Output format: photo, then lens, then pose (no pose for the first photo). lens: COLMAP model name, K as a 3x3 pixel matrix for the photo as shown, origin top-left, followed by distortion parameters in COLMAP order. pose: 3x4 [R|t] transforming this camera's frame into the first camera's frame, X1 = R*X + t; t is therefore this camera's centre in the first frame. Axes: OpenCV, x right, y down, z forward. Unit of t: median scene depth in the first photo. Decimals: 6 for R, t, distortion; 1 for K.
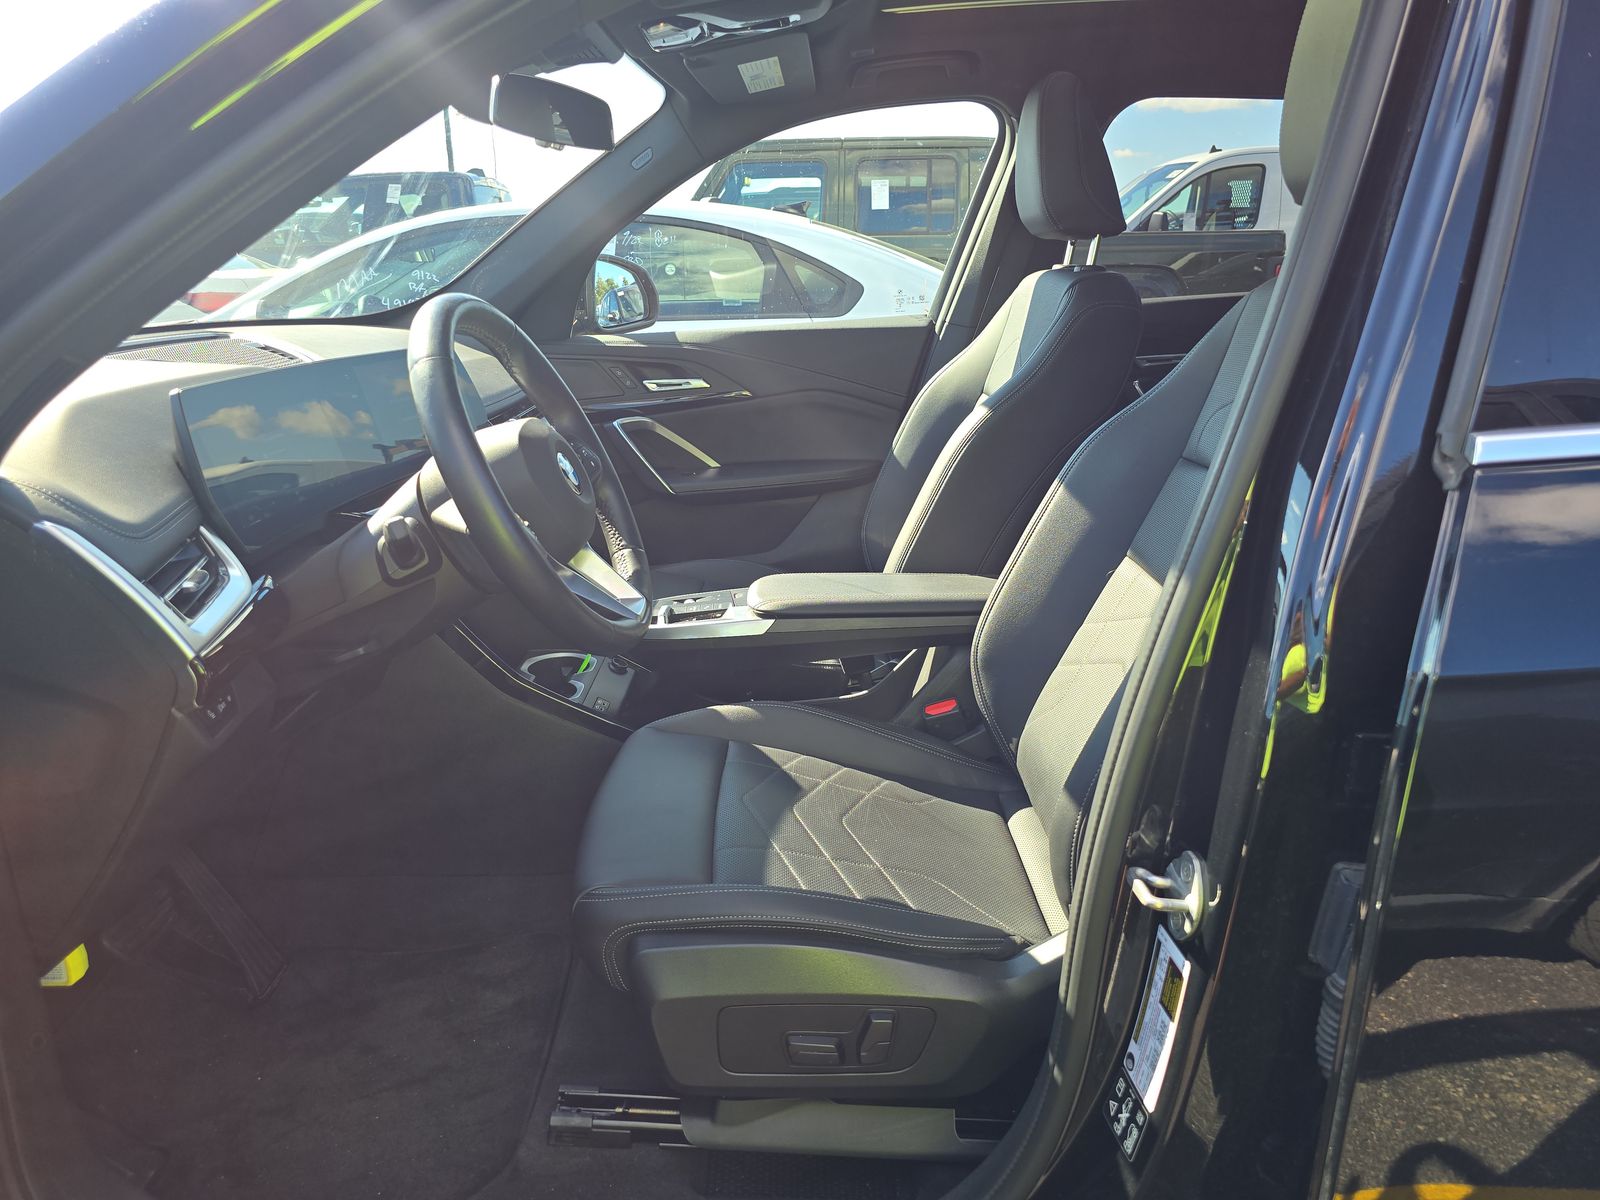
lens RADIAL K [[1078.9, 0, 793.8], [0, 1078.9, 600.1], [0, 0, 1]] dist [0.046869, -0.005520]
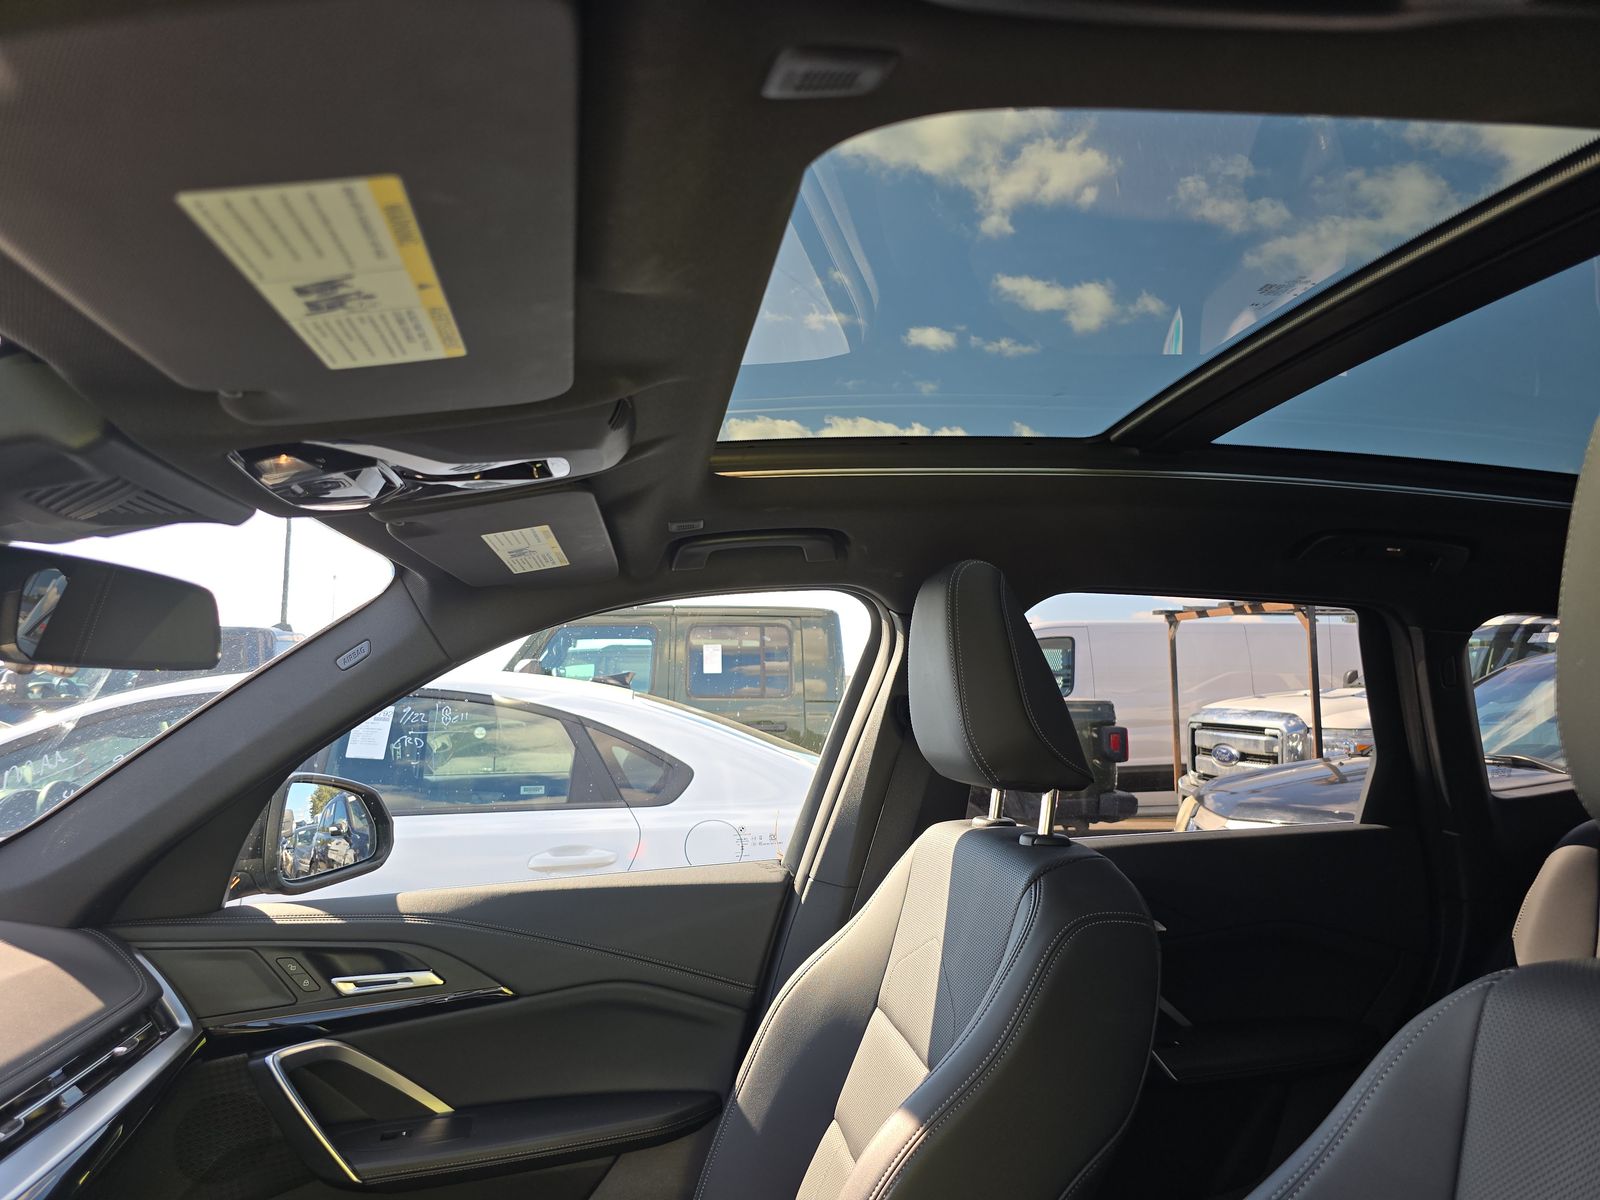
lens RADIAL K [[1078.9, 0, 807.4], [0, 1078.9, 600.0], [0, 0, 1]] dist [0.046869, -0.005520]
pose [[0.986728, 0.023887, 0.160612, 0.024027], [0.040541, 0.921556, -0.386124, -0.150307], [-0.157237, 0.387511, 0.908357, 0.302960]]
